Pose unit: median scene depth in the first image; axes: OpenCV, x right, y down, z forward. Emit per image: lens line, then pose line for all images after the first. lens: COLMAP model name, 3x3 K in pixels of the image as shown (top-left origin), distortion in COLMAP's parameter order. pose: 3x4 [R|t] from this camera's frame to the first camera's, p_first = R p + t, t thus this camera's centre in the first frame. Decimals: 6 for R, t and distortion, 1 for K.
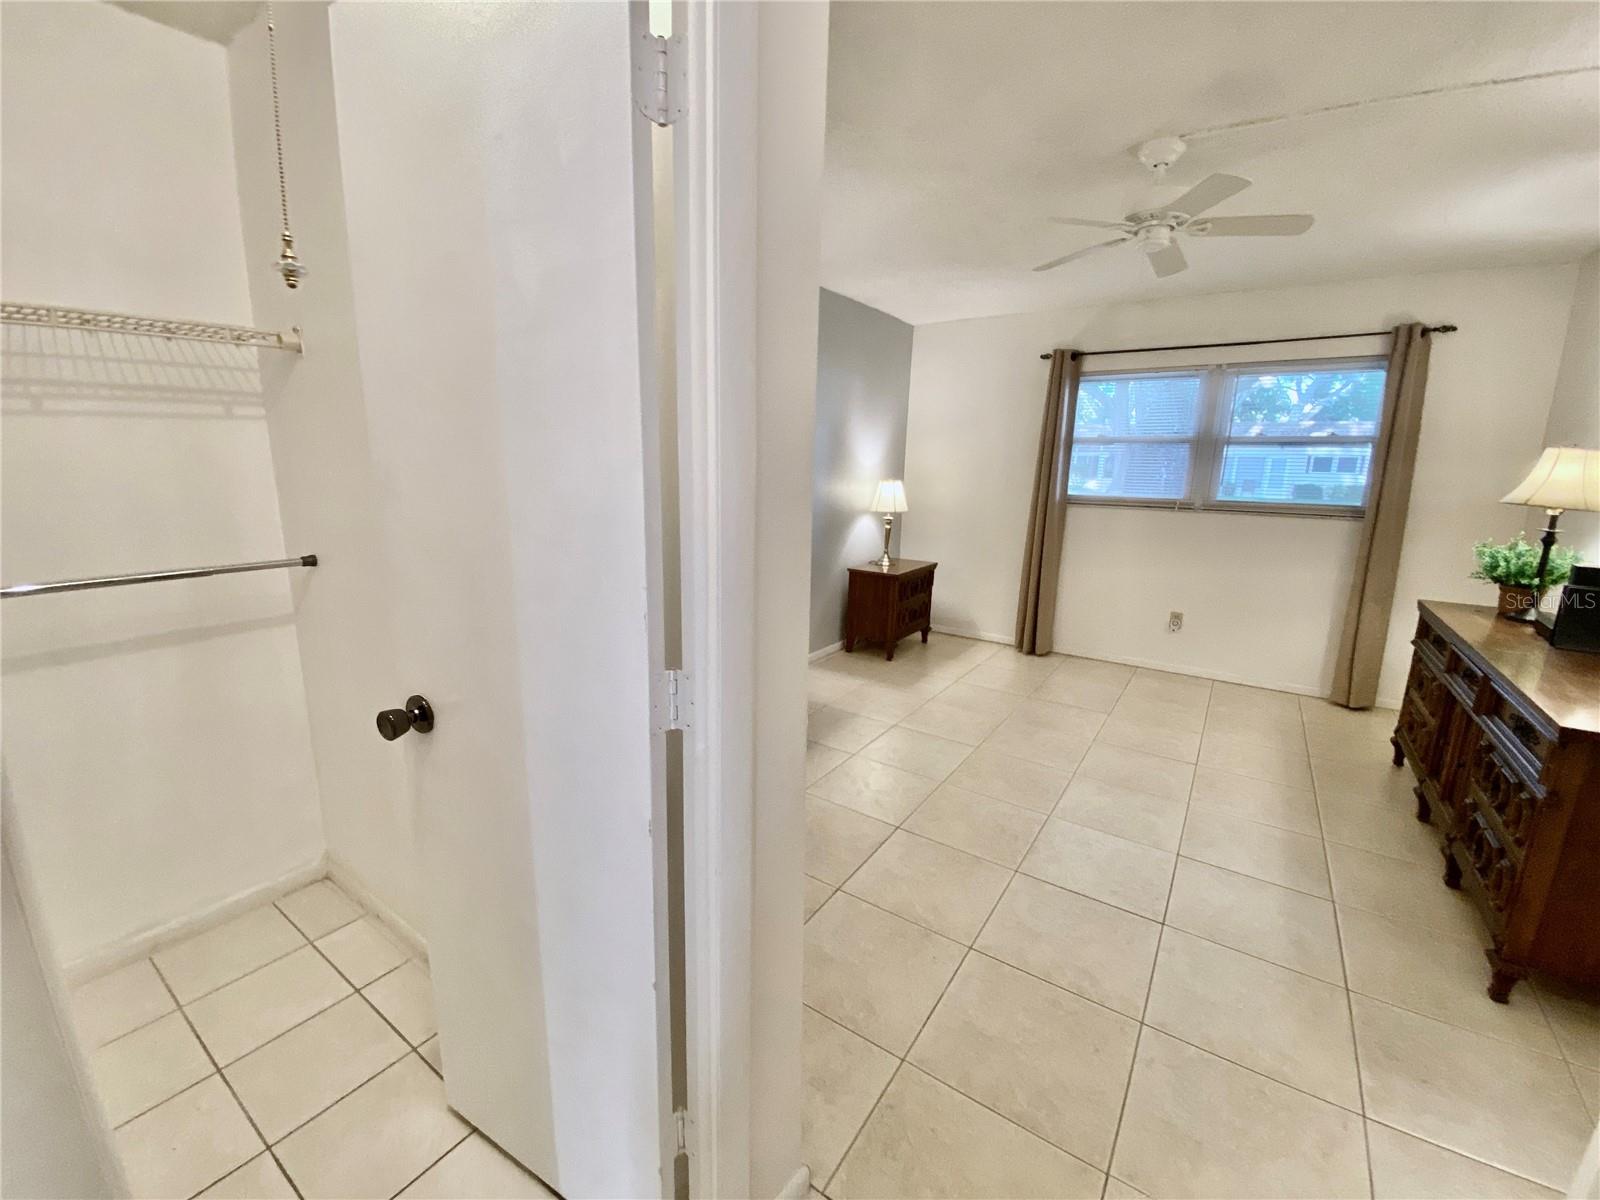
lens RADIAL K [[659.8, 0, 784.7], [0, 659.8, 602.6], [0, 0, 1]] dist [0.025516, -0.020786]
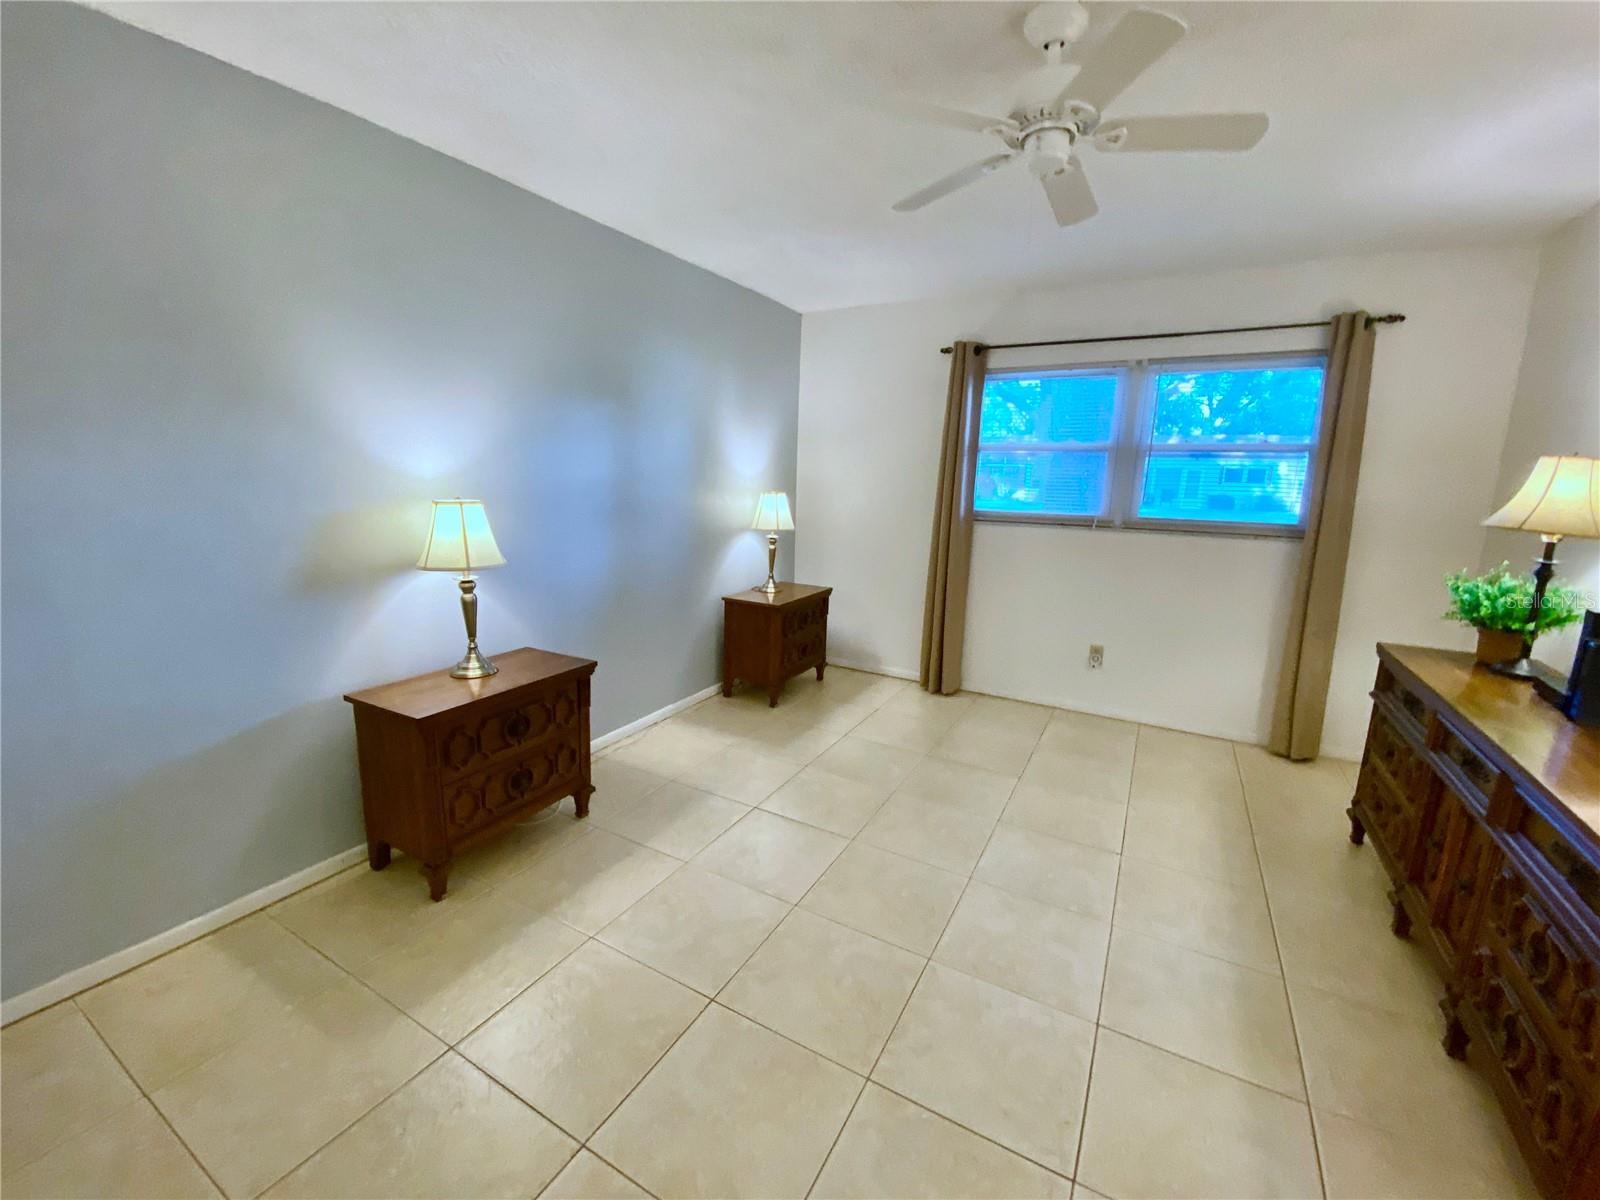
lens RADIAL K [[636.9, 0, 797.5], [0, 636.9, 597.7], [0, 0, 1]] dist [0.032496, -0.022018]
pose [[0.996072, -0.011467, 0.087796, 0.147018], [0.012635, 0.999839, -0.012753, -0.049167], [-0.087636, 0.013812, 0.996057, 0.228334]]
